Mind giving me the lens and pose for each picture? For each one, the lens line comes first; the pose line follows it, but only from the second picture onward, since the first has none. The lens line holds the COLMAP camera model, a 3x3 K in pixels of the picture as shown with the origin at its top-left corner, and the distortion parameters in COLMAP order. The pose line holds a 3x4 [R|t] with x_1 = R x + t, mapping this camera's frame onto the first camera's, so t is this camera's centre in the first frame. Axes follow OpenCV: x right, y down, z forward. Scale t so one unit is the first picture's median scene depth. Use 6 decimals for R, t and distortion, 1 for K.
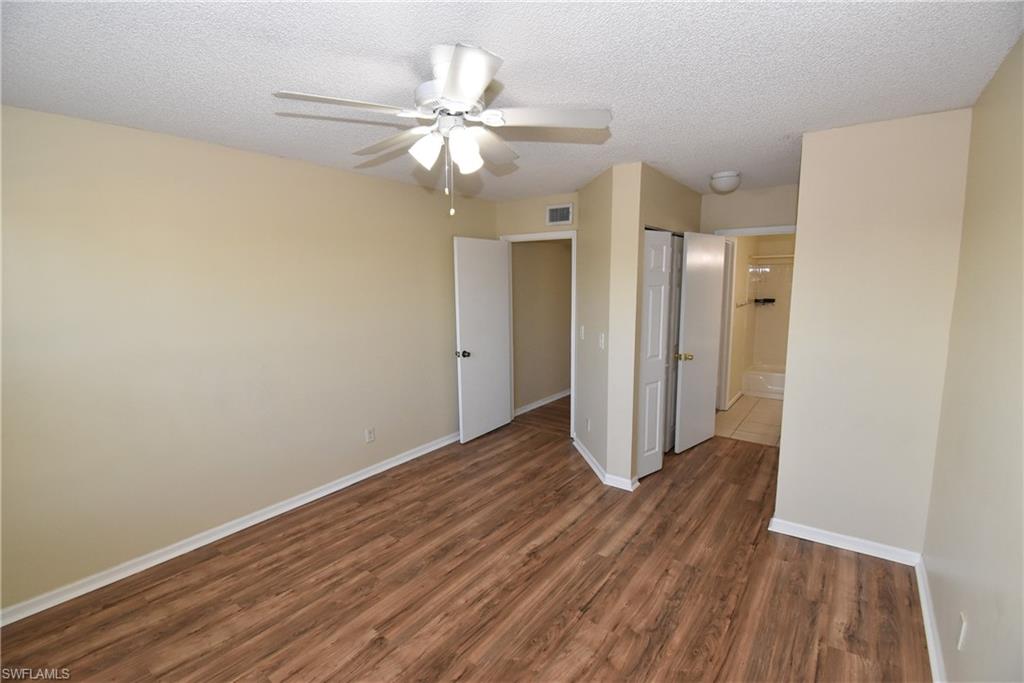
lens RADIAL K [[450.5, 0, 512.9], [0, 450.5, 342.9], [0, 0, 1]] dist [0.023969, -0.028392]
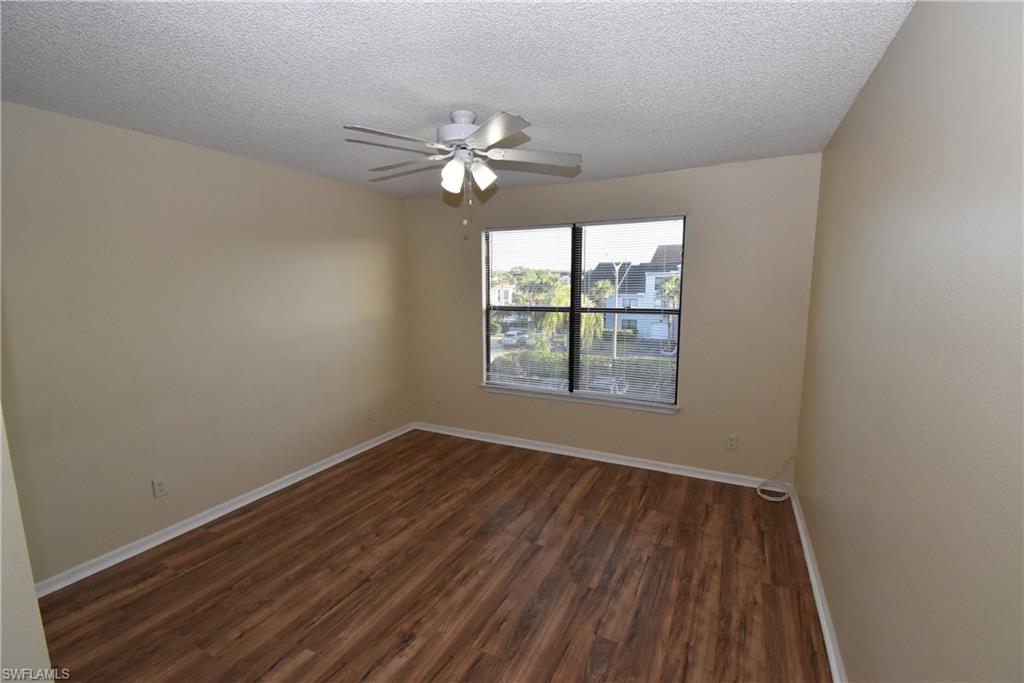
lens RADIAL K [[450.5, 0, 512.9], [0, 450.5, 342.9], [0, 0, 1]] dist [0.023969, -0.028392]
pose [[-0.982875, 0.039654, -0.179957, -0.014915], [-0.010190, 0.963382, 0.267939, -0.232636], [0.183992, 0.265184, -0.946480, 1.784711]]
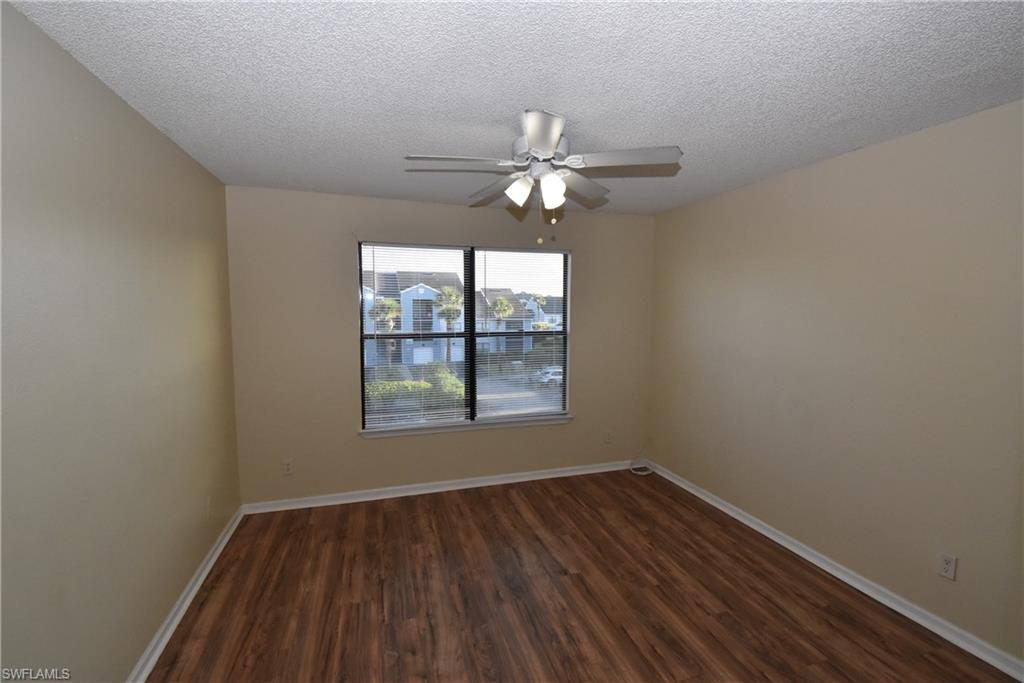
lens RADIAL K [[450.5, 0, 512.9], [0, 450.5, 342.9], [0, 0, 1]] dist [0.023969, -0.028392]
pose [[-0.585560, 0.074765, -0.807174, 0.673622], [-0.106630, 0.979981, 0.168126, -0.167310], [0.803585, 0.184517, -0.565866, 1.264036]]
